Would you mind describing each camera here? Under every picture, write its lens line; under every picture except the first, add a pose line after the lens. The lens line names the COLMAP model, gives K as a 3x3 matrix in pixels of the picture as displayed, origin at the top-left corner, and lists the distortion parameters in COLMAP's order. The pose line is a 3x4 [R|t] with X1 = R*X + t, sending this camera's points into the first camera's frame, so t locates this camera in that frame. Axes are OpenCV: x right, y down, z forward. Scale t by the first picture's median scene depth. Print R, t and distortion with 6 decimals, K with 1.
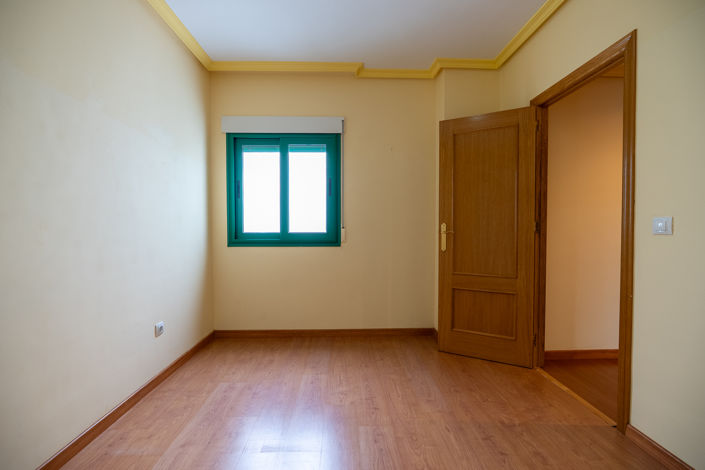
lens RADIAL K [[310.0, 0, 352.5], [0, 310.0, 235.0], [0, 0, 1]] dist [-0.001828, -0.000530]
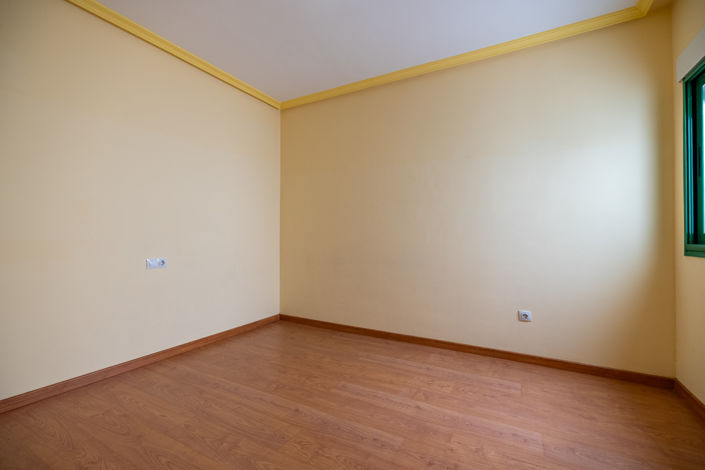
lens RADIAL K [[310.0, 0, 352.5], [0, 310.0, 235.0], [0, 0, 1]] dist [-0.001828, -0.000530]
pose [[-0.511948, -0.006290, -0.858994, 0.698499], [-0.024188, 0.999682, 0.007096, 0.011078], [0.858676, 0.024410, -0.511937, 1.039933]]
